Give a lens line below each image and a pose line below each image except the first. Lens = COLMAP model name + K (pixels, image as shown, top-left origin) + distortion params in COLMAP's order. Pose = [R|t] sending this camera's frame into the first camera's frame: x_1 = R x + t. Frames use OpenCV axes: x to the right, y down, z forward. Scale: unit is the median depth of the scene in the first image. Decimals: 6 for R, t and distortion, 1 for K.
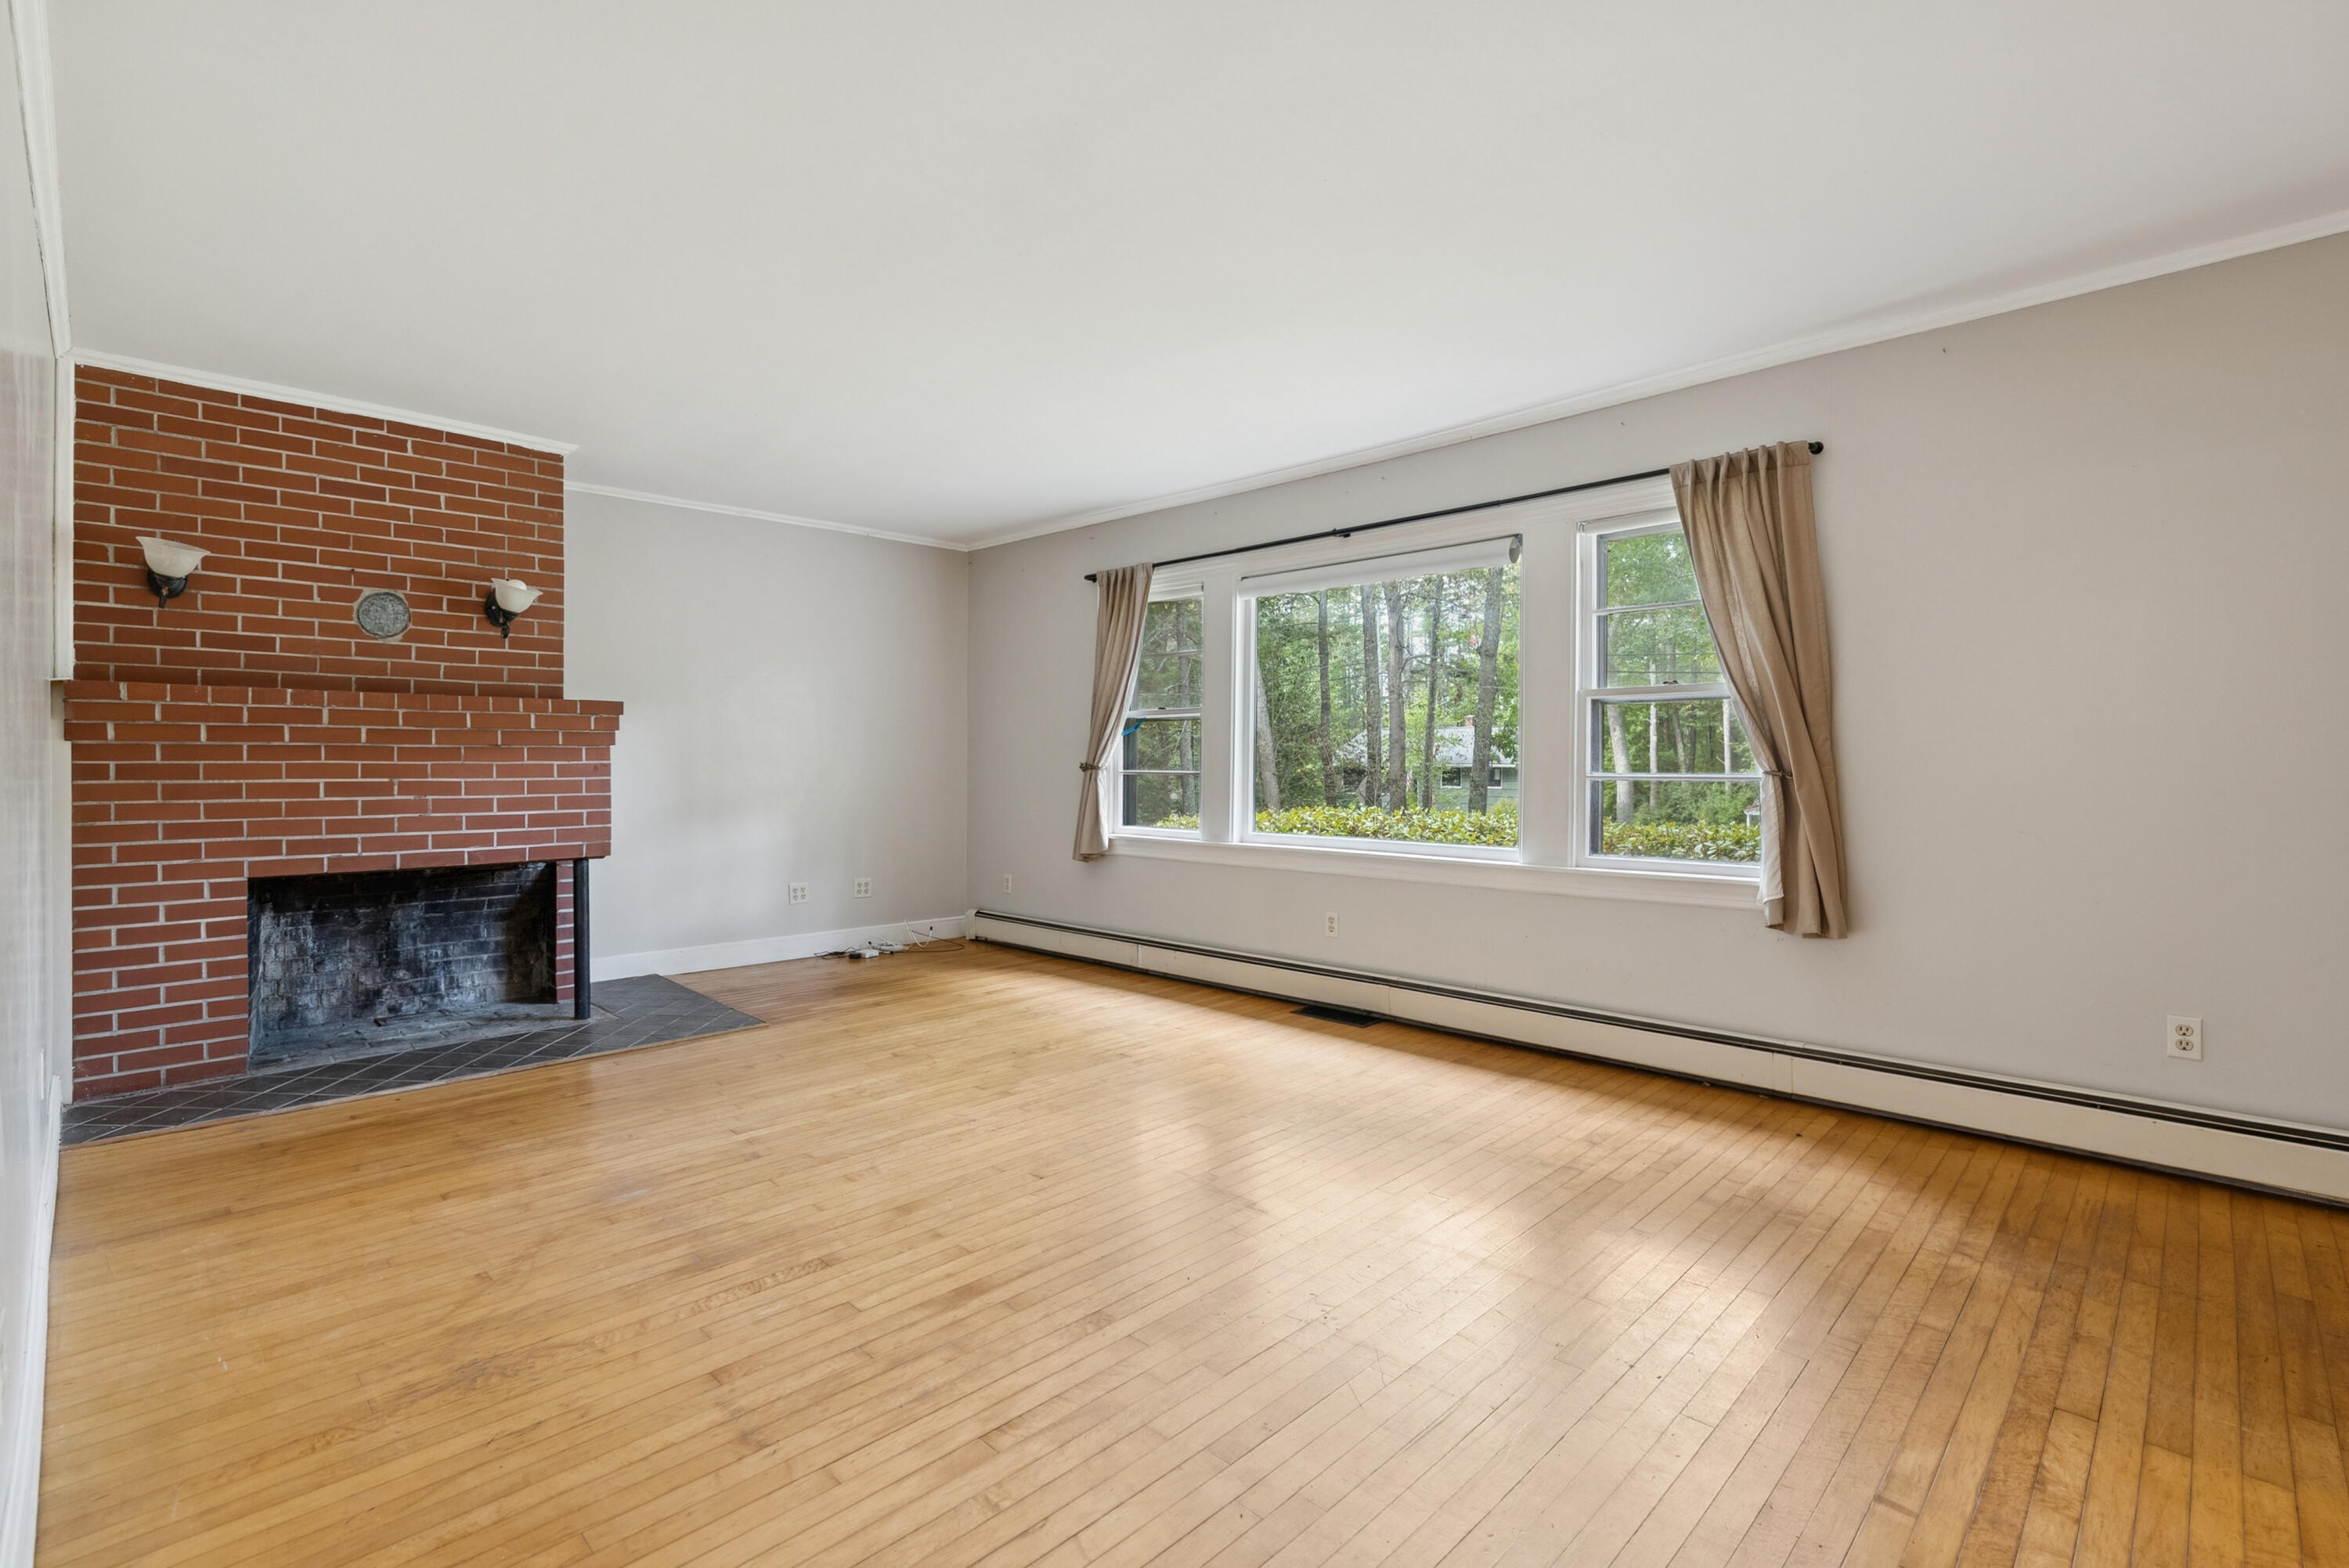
lens RADIAL K [[1077.3, 0, 1143.5], [0, 1077.3, 754.1], [0, 0, 1]] dist [-0.008811, 0.000568]
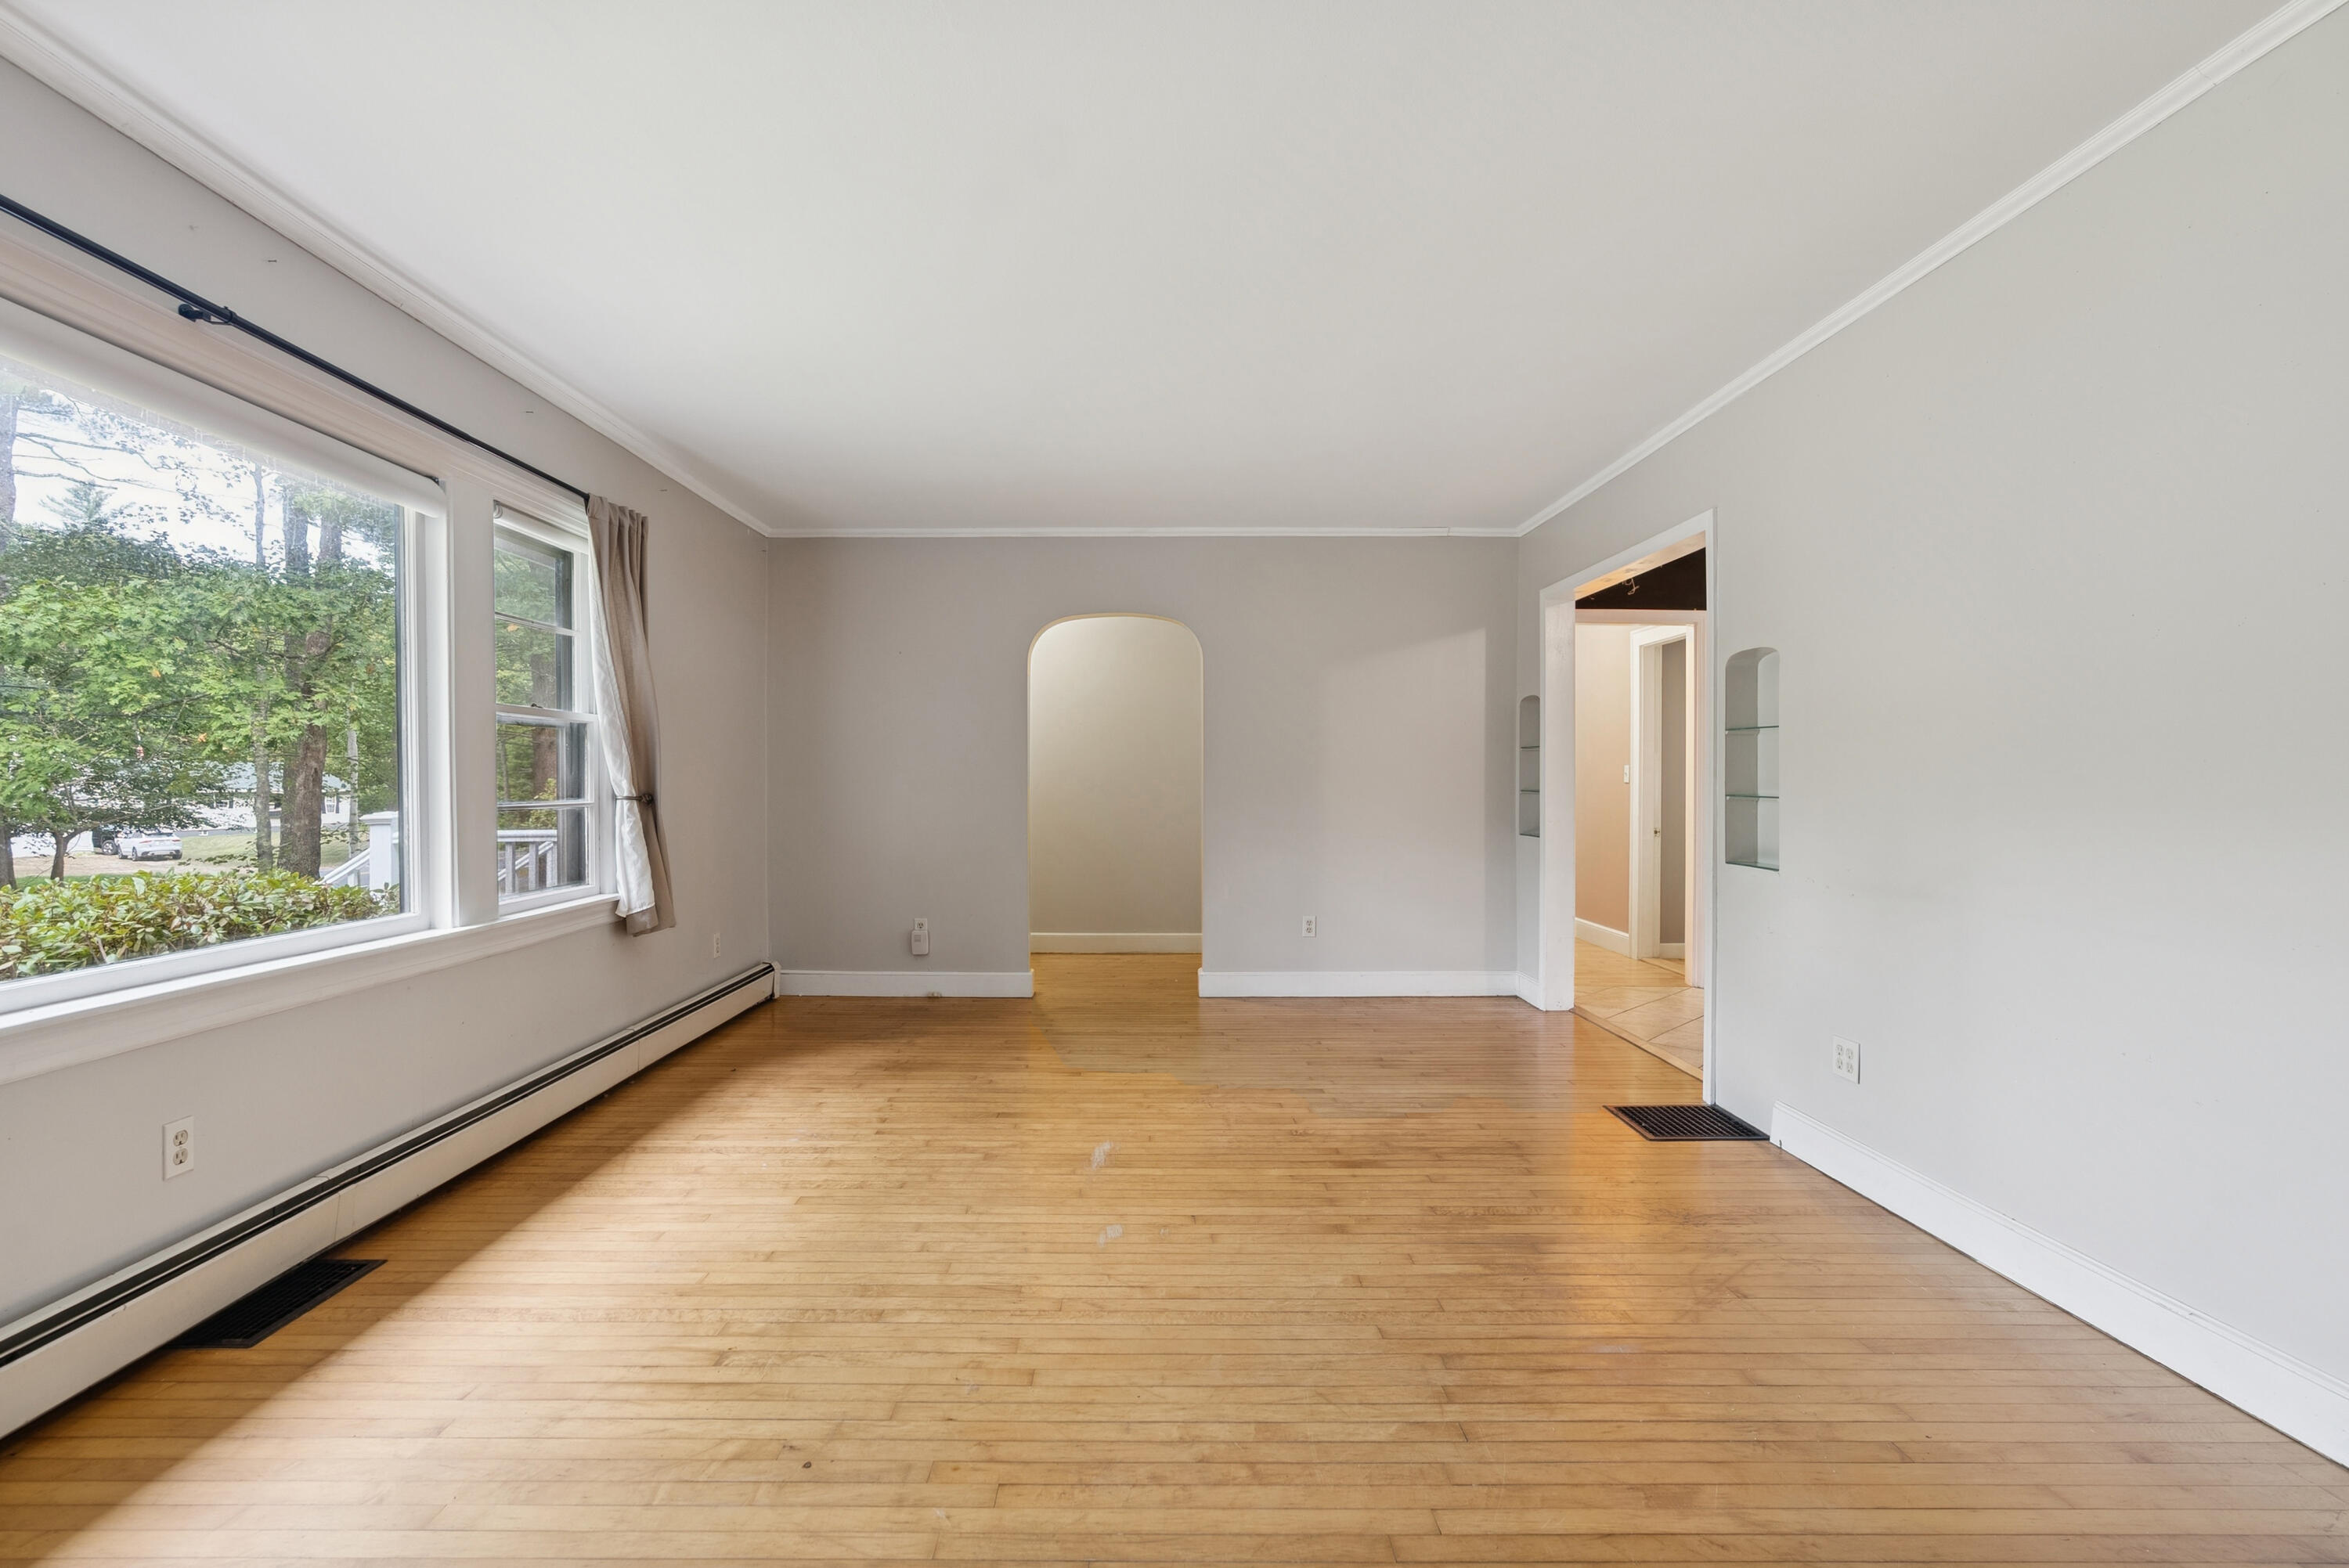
lens RADIAL K [[1077.3, 0, 1170.3], [0, 1077.3, 793.9], [0, 0, 1]] dist [-0.008811, 0.000568]
pose [[-0.736999, -0.002996, 0.675887, -0.530393], [-0.002229, 0.999996, 0.002002, 0.006862], [-0.675890, -0.000031, -0.737003, 1.244736]]
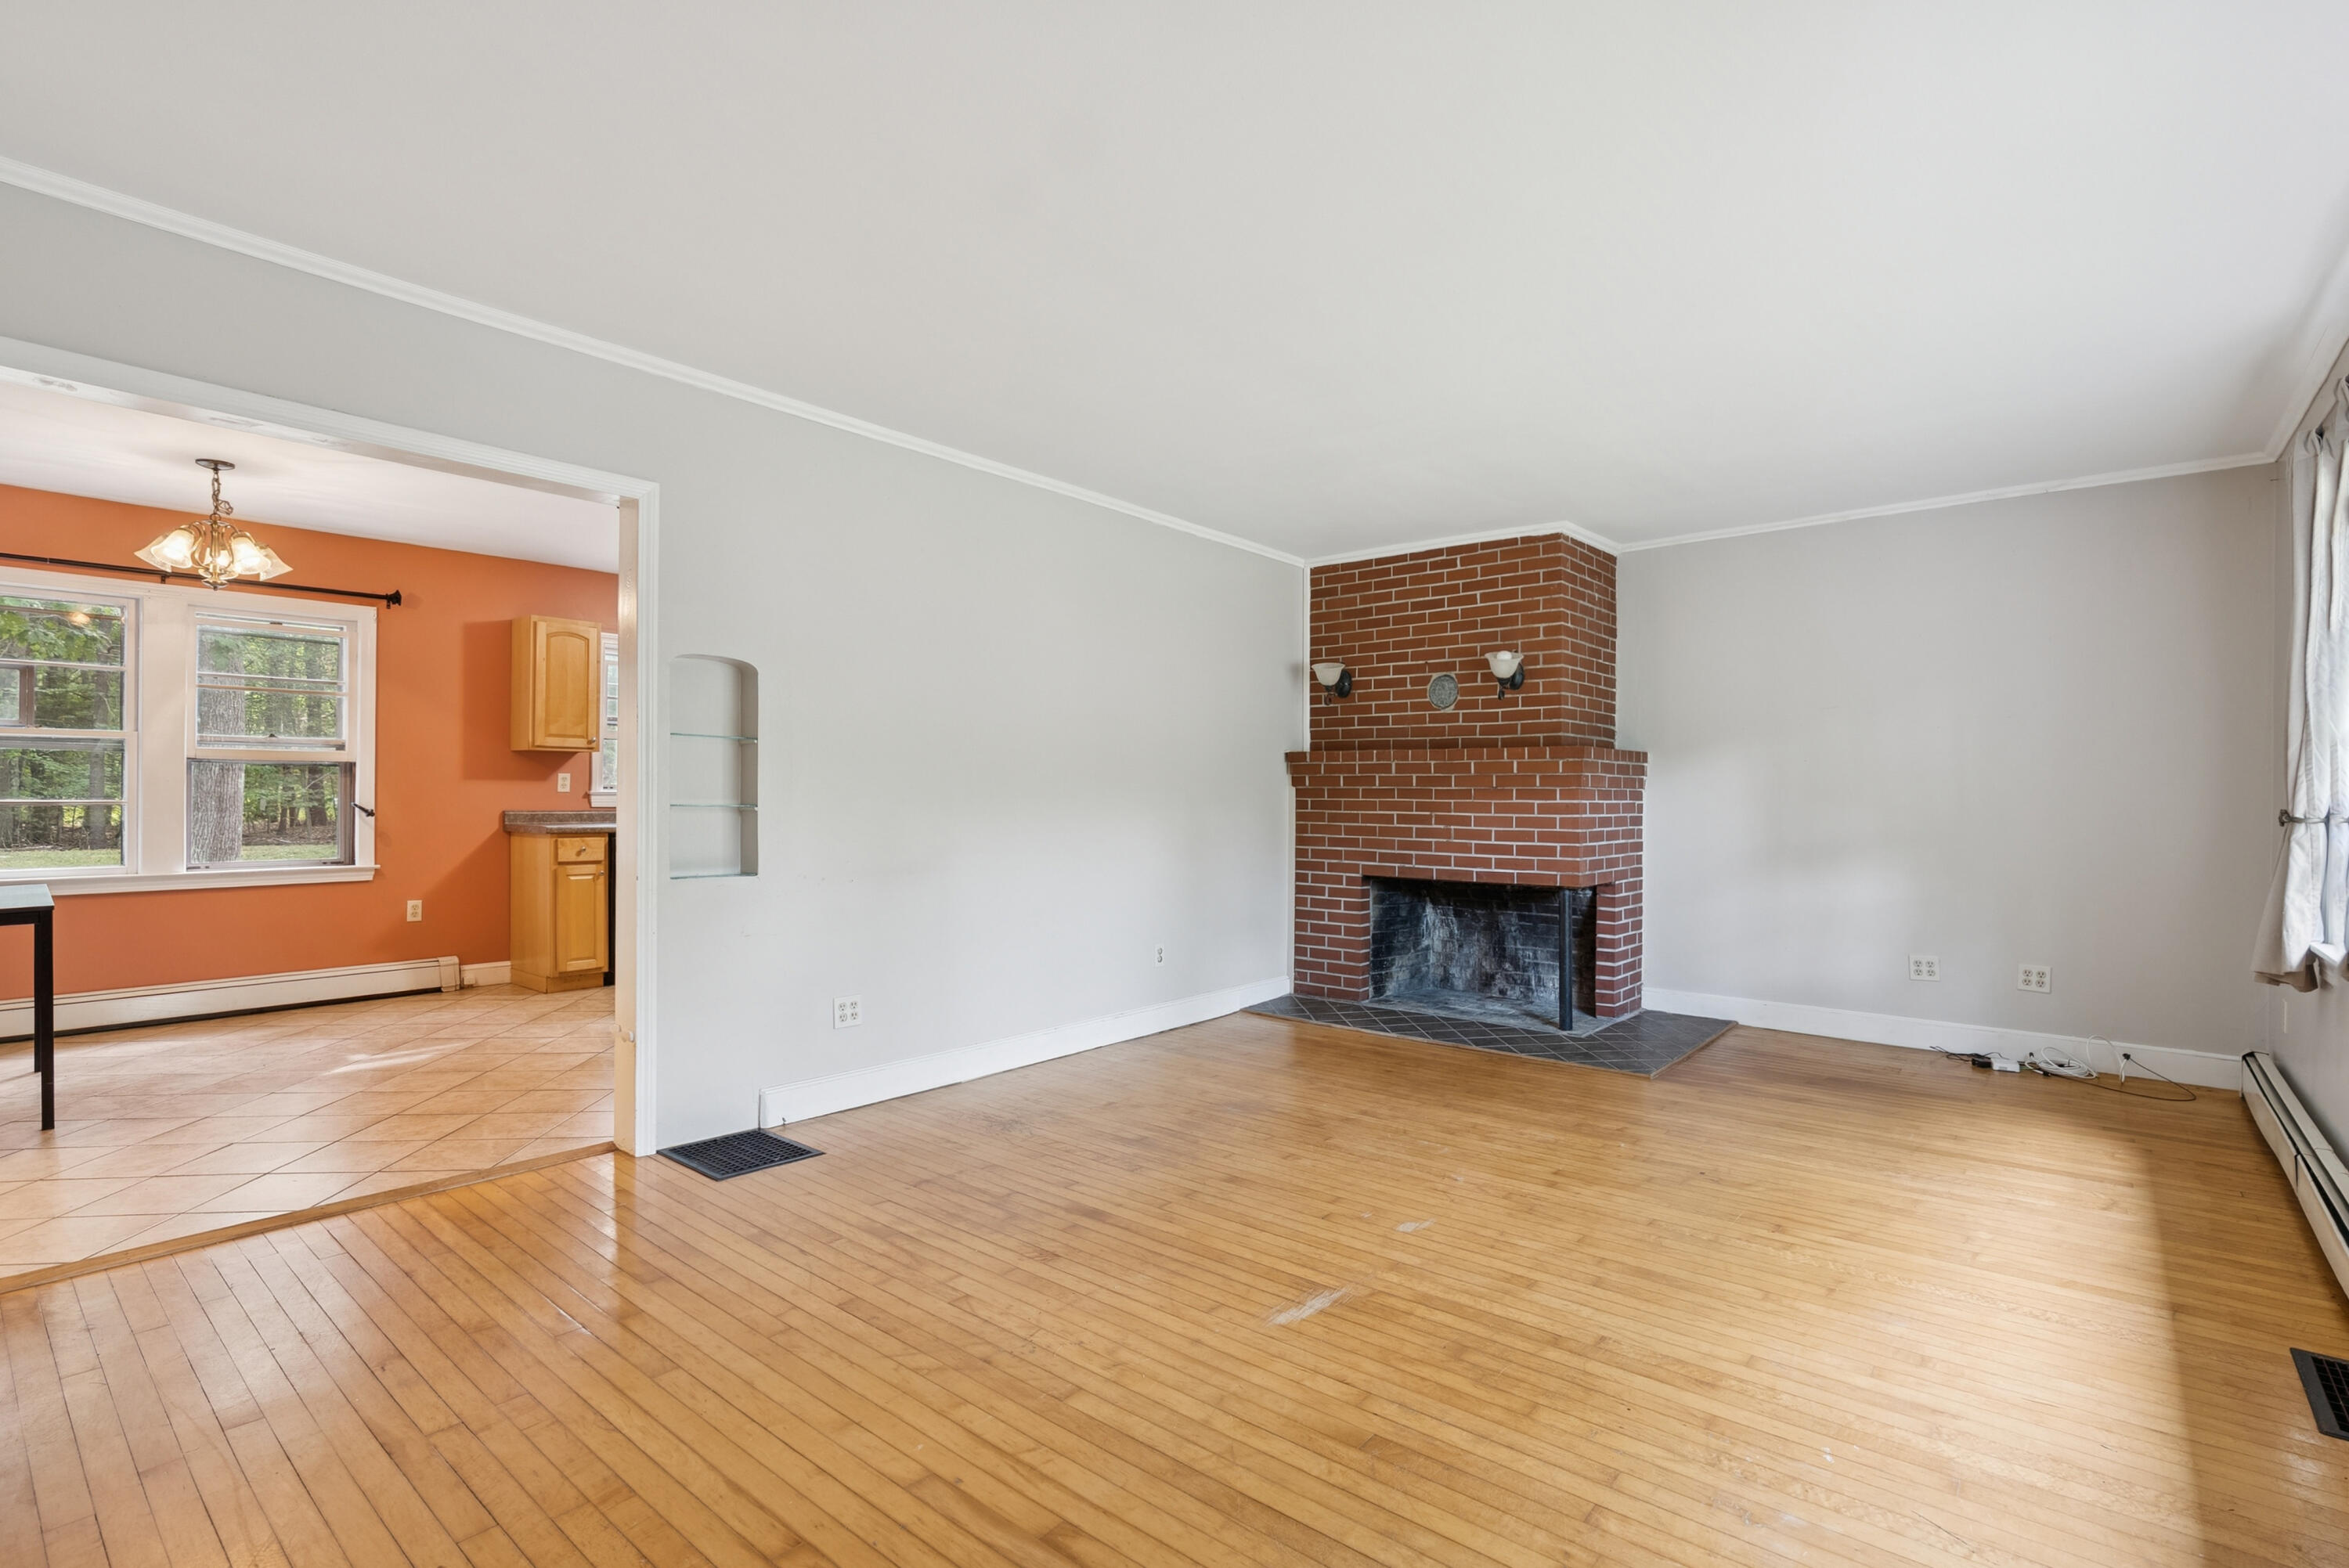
lens RADIAL K [[1077.3, 0, 1173.9], [0, 1077.3, 791.8], [0, 0, 1]] dist [-0.008811, 0.000568]
pose [[0.098713, -0.002811, -0.995112, 0.636451], [-0.000557, 0.999996, -0.002880, 0.000759], [0.995116, 0.000839, 0.098711, 0.548342]]
